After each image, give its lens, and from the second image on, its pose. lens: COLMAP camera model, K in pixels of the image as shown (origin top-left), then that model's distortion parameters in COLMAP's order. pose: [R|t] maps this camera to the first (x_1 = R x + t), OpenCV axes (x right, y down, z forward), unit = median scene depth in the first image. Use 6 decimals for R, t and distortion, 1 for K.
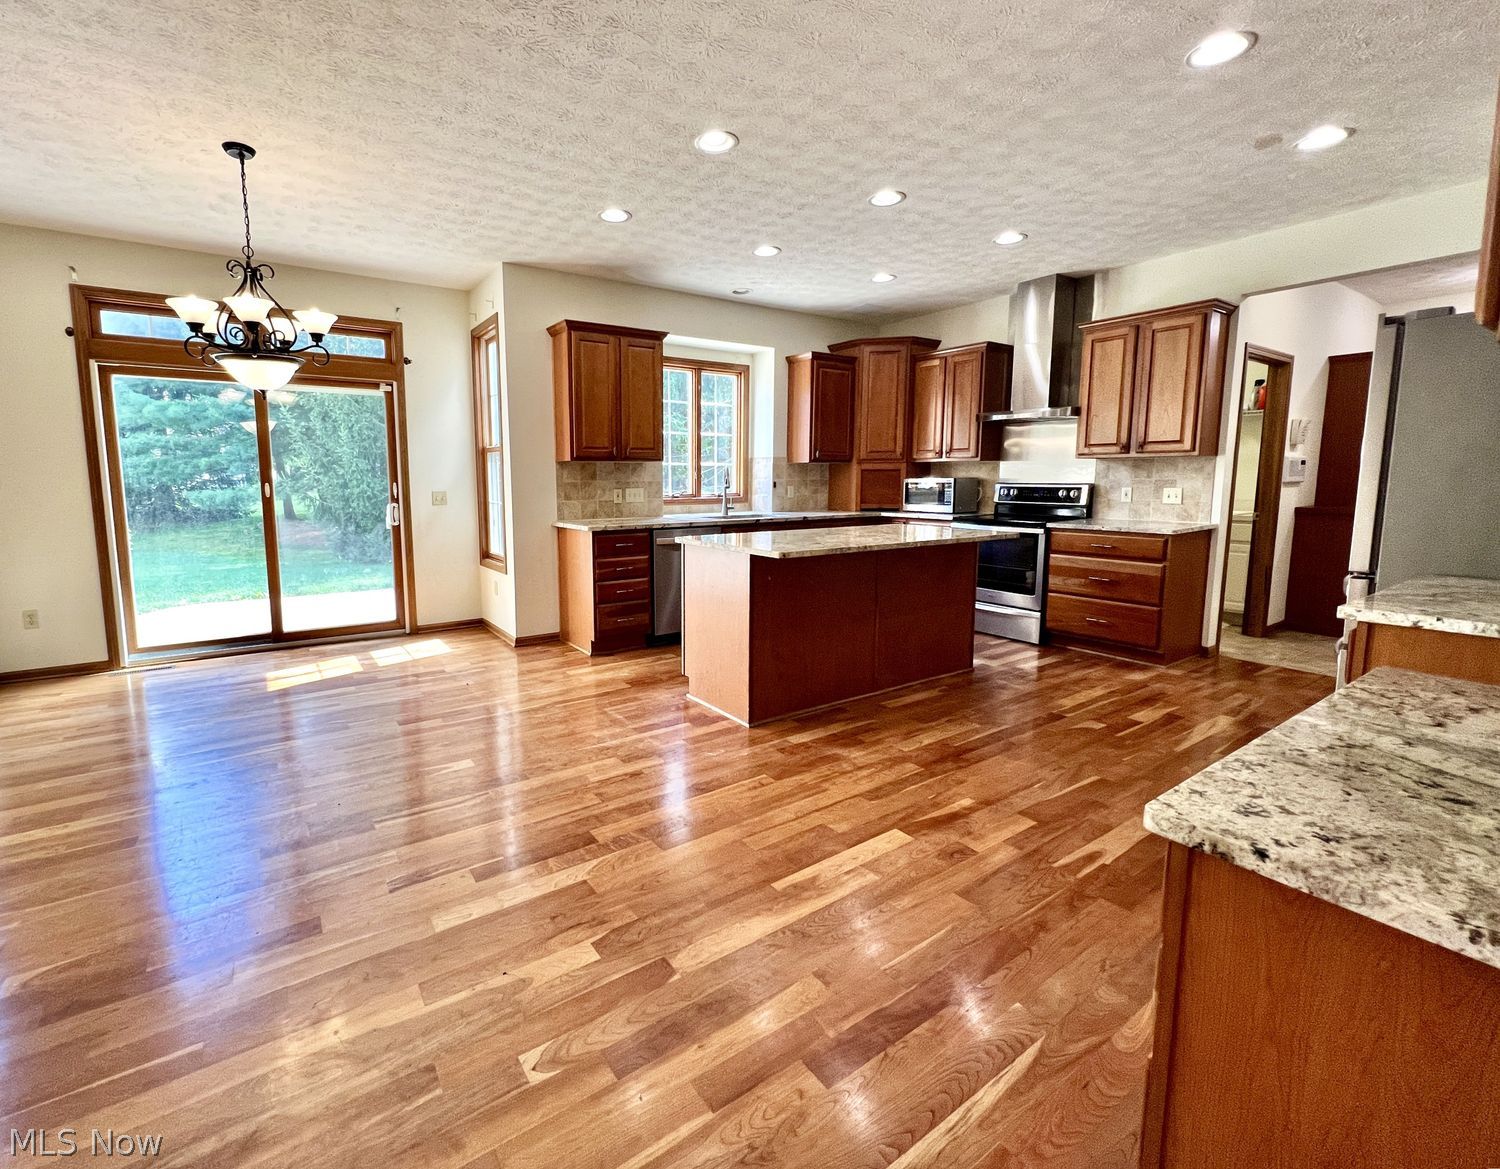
lens RADIAL K [[652.4, 0, 684.5], [0, 652.4, 552.4], [0, 0, 1]] dist [0.001852, 0.000322]
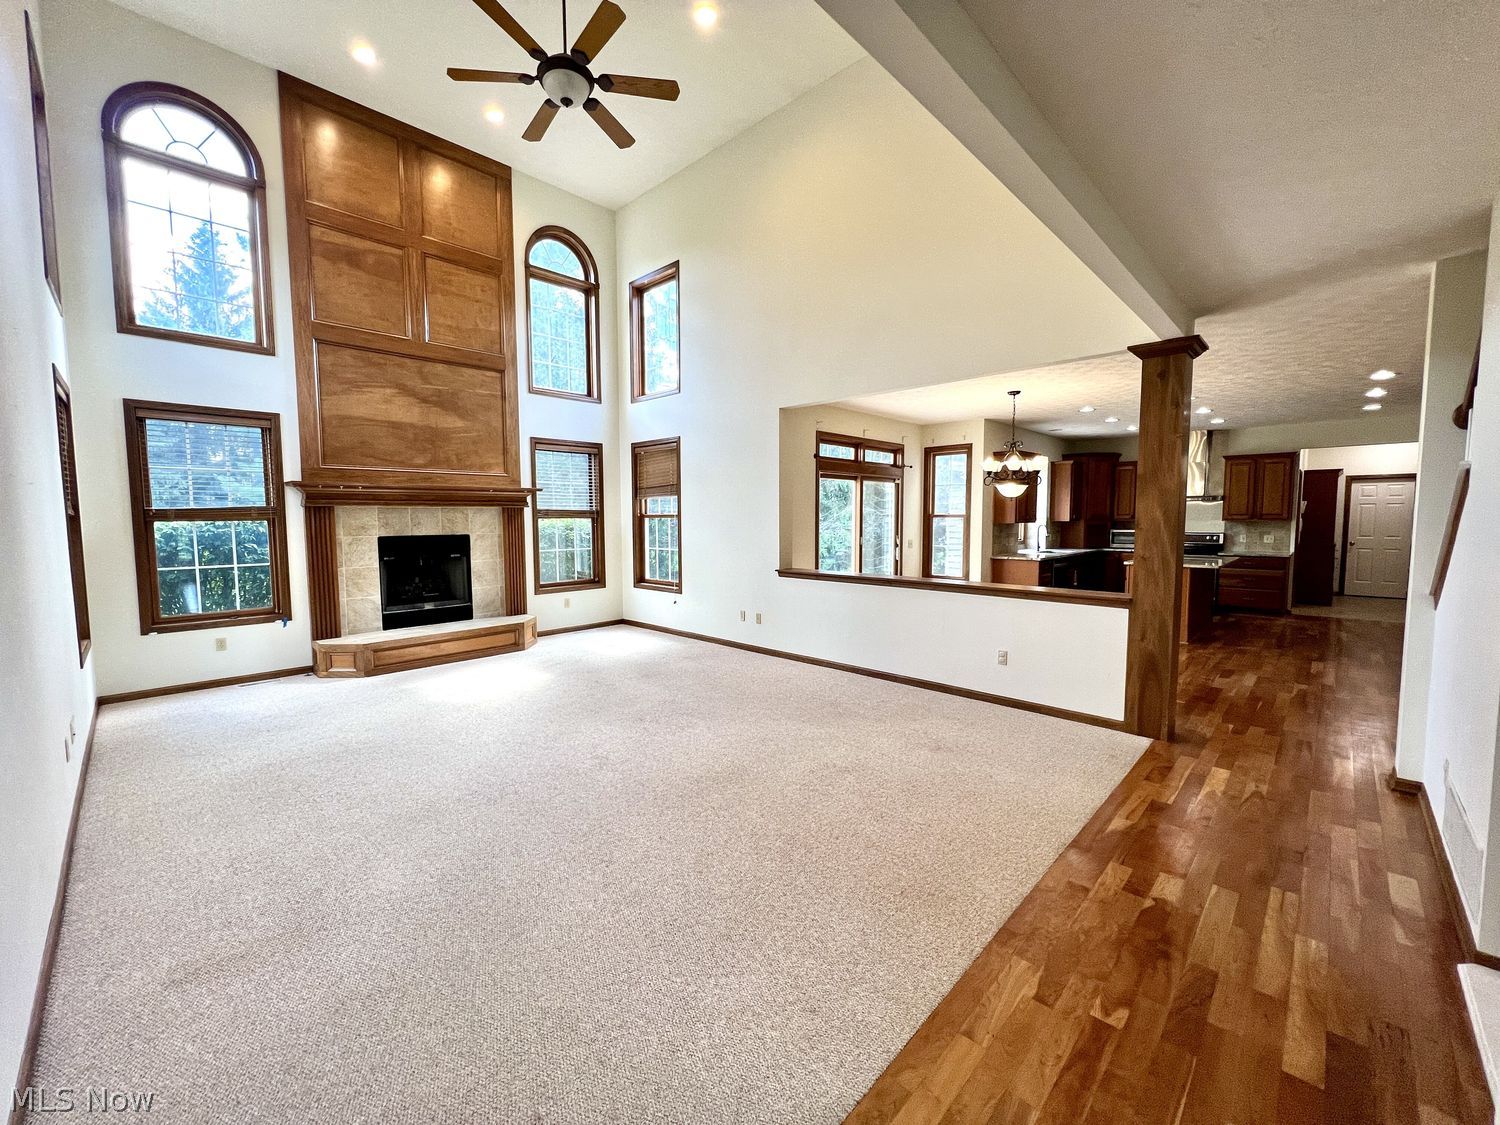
lens RADIAL K [[606.8, 0, 750.7], [0, 606.8, 561.3], [0, 0, 1]] dist [-0.000190, 0.000537]
pose [[0.975106, -0.017039, 0.221083, -1.216616], [0.026620, 0.998828, -0.040428, 0.018018], [-0.220135, 0.045307, 0.974417, -0.495355]]
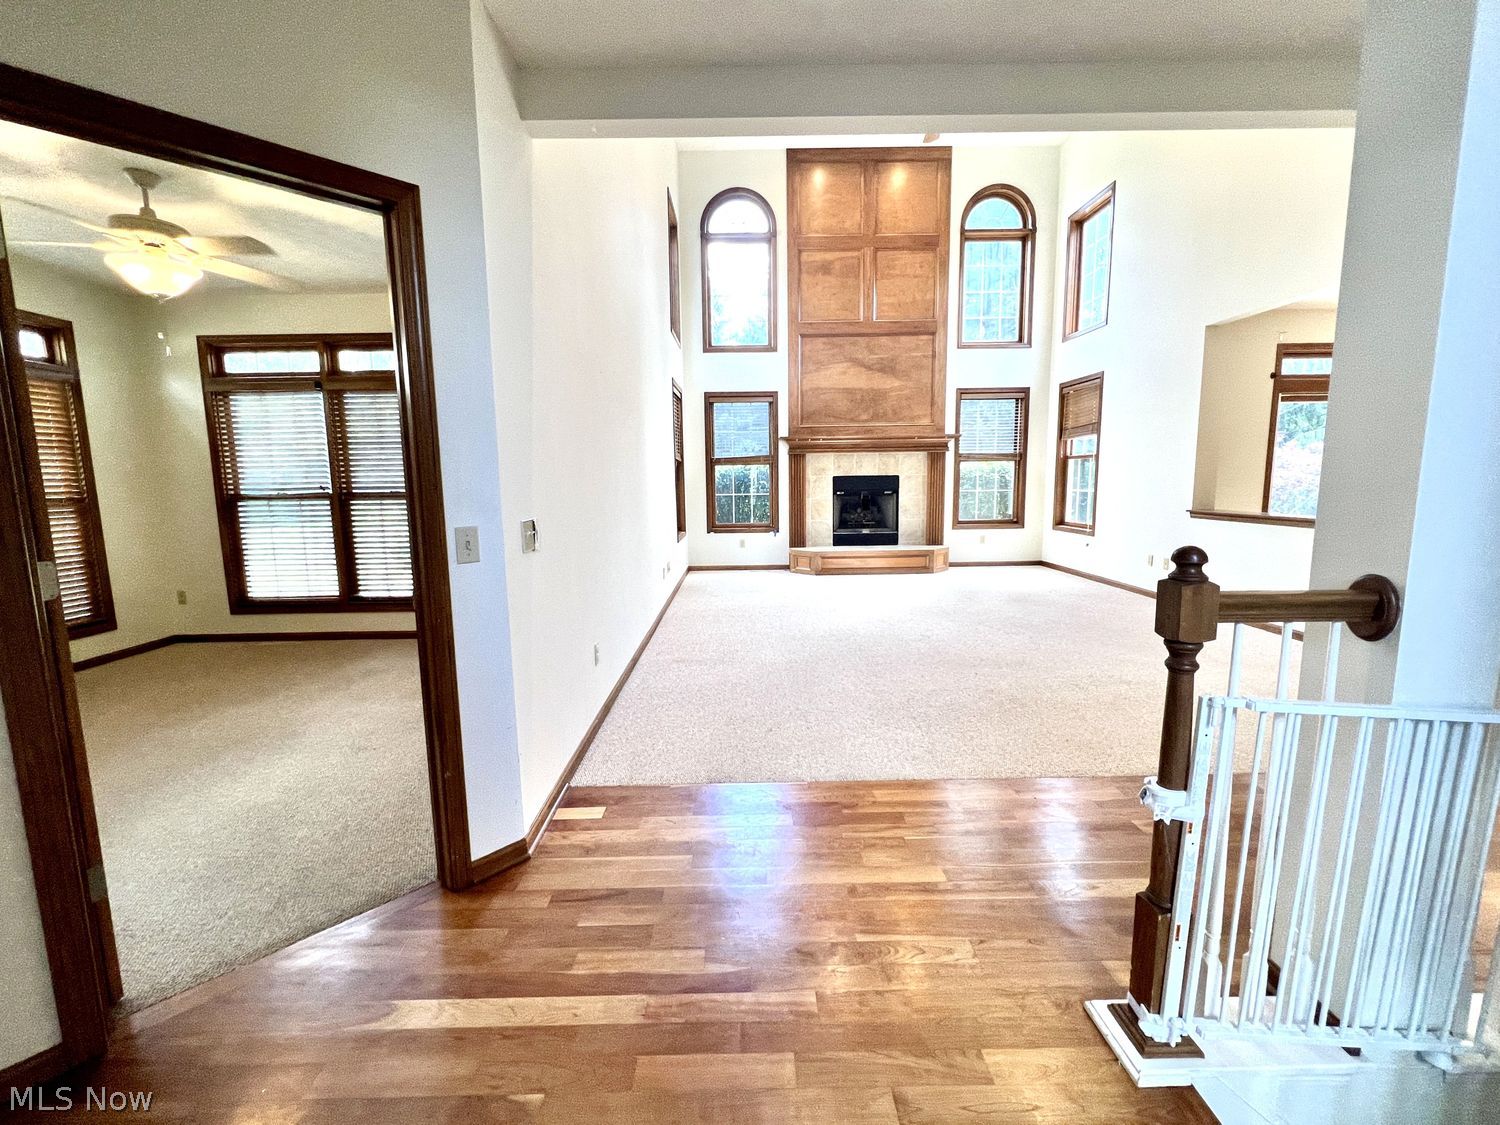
lens RADIAL K [[638.3, 0, 747.8], [0, 638.3, 561.1], [0, 0, 1]] dist [0.002527, 0.000133]
pose [[0.845997, 0.059318, -0.529879, -0.934988], [-0.050951, 0.998238, 0.030402, 0.090239], [0.530748, 0.001278, 0.847528, -0.737777]]
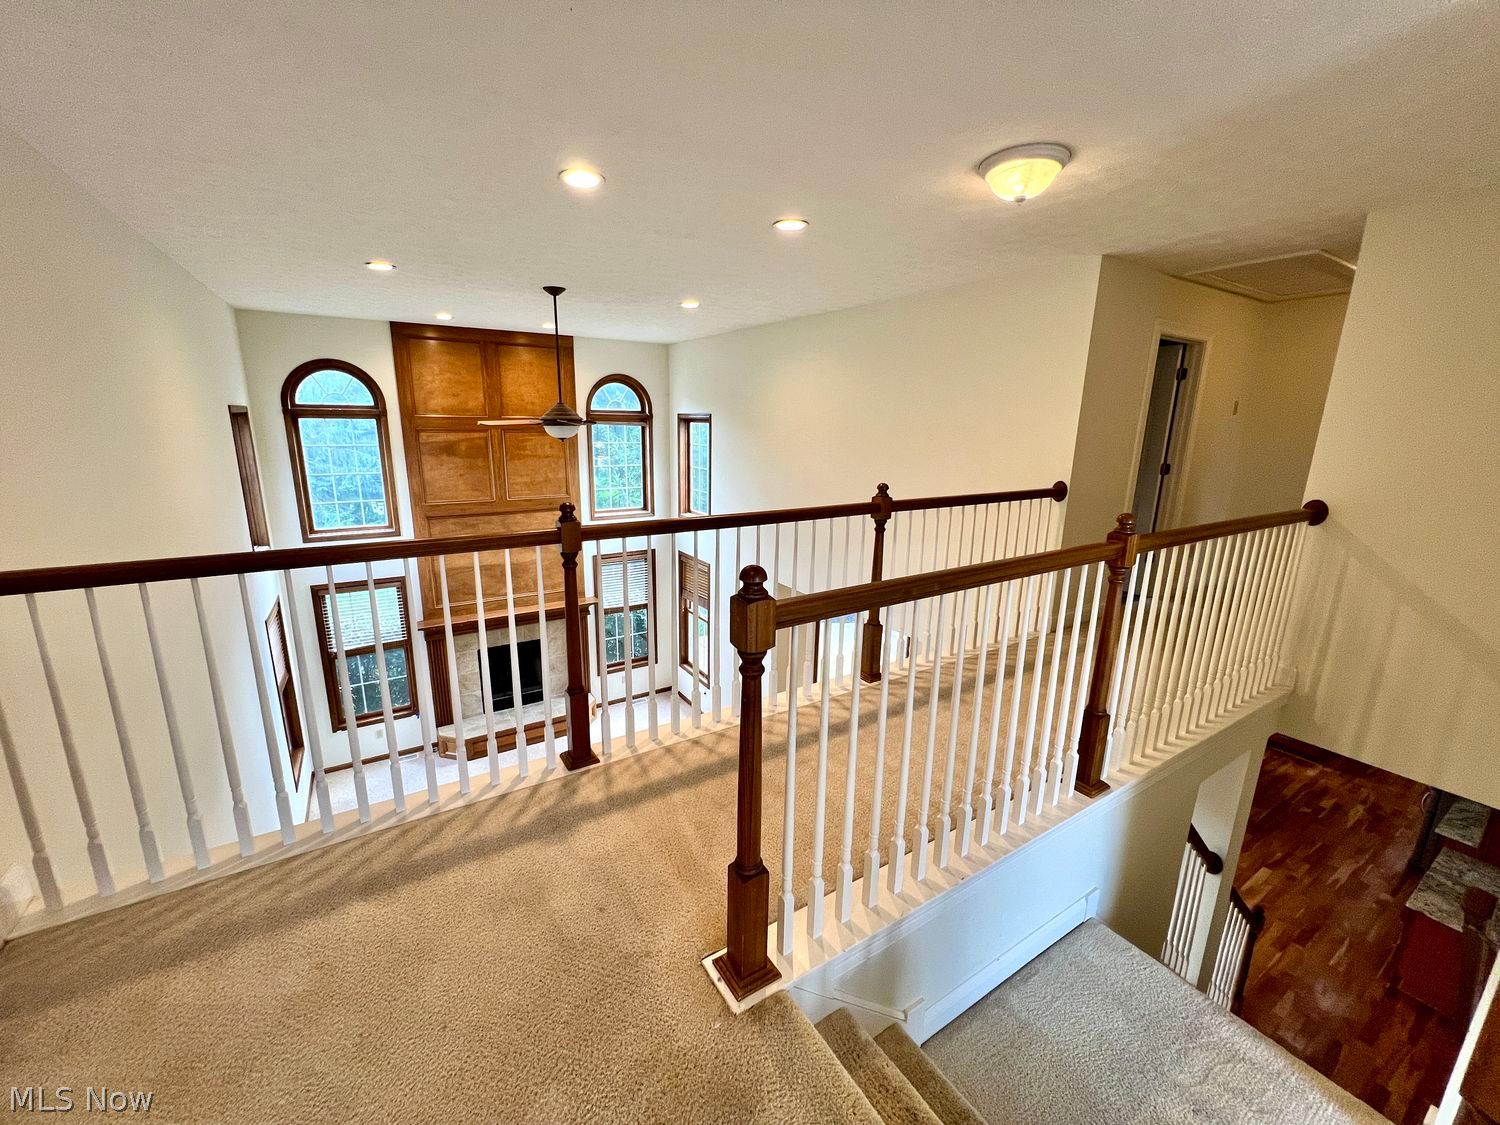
lens RADIAL K [[606.8, 0, 746.3], [0, 606.8, 569.6], [0, 0, 1]] dist [-0.000190, 0.000537]
pose [[0.999682, 0.023702, -0.008554, -0.932054], [-0.022532, 0.992805, 0.117601, -0.542641], [0.011280, -0.117370, 0.993024, -0.748824]]
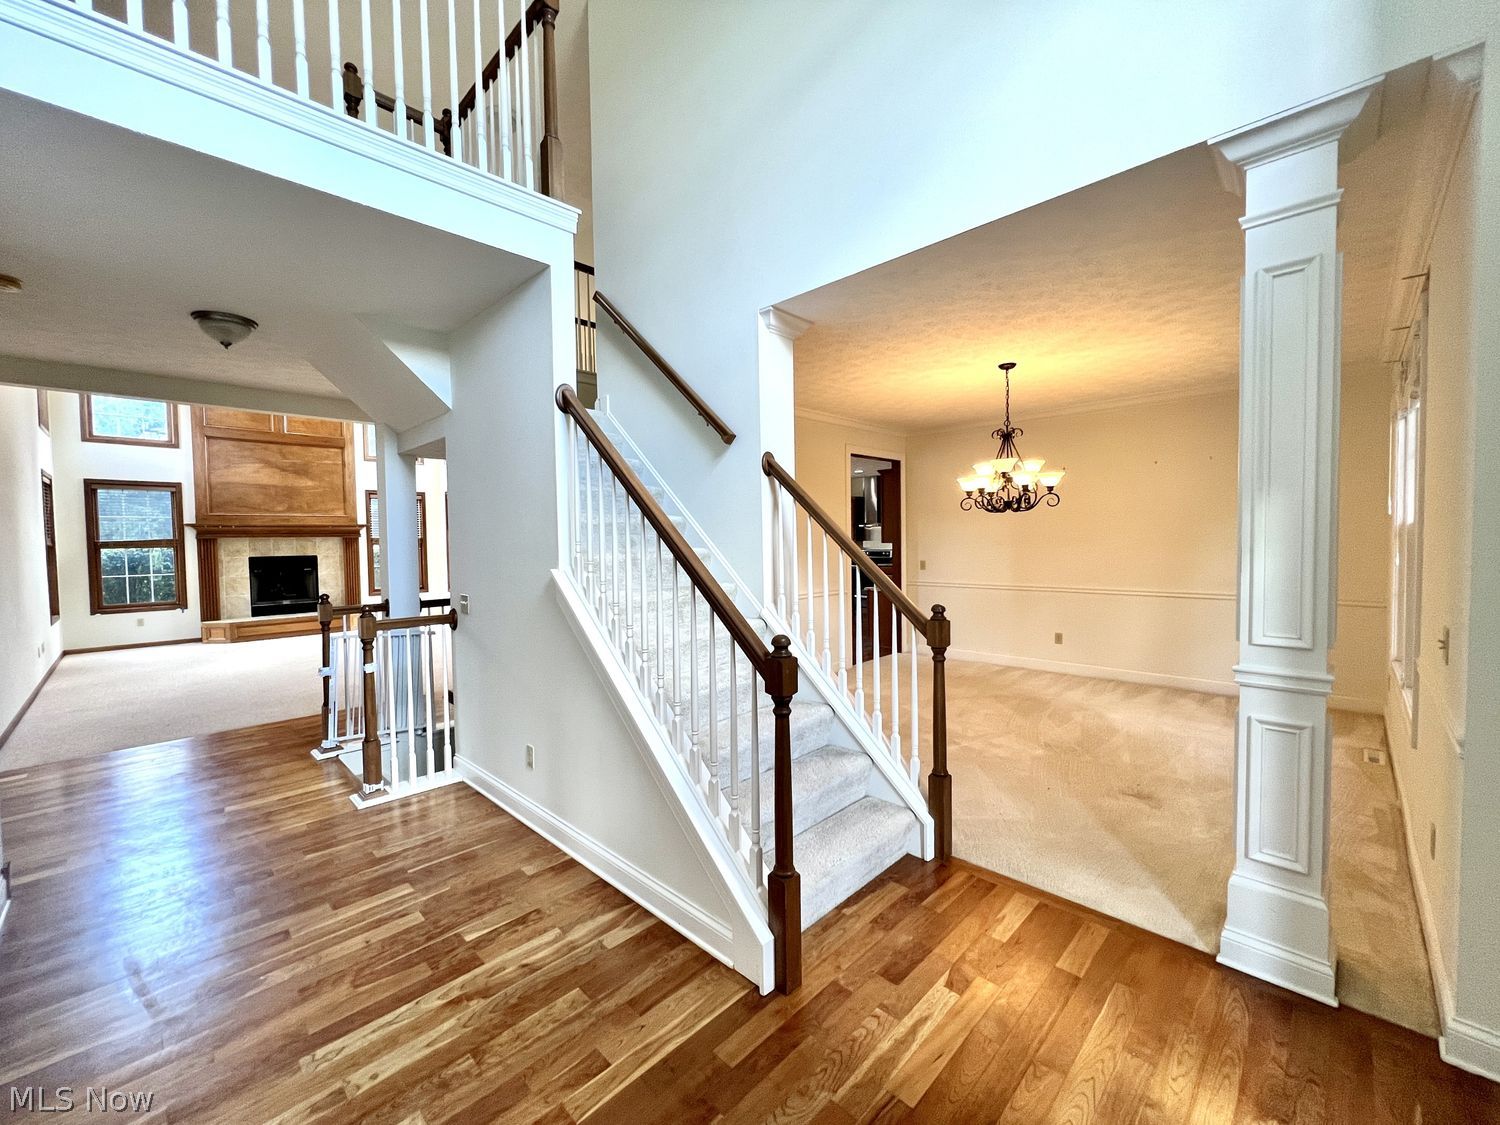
lens RADIAL K [[606.8, 0, 751.4], [0, 606.8, 560.3], [0, 0, 1]] dist [-0.000190, 0.000537]
pose [[0.969859, -0.022161, 0.242657, -0.582098], [0.043229, 0.995707, -0.081848, 0.139079], [-0.239801, 0.089871, 0.966653, -1.409034]]
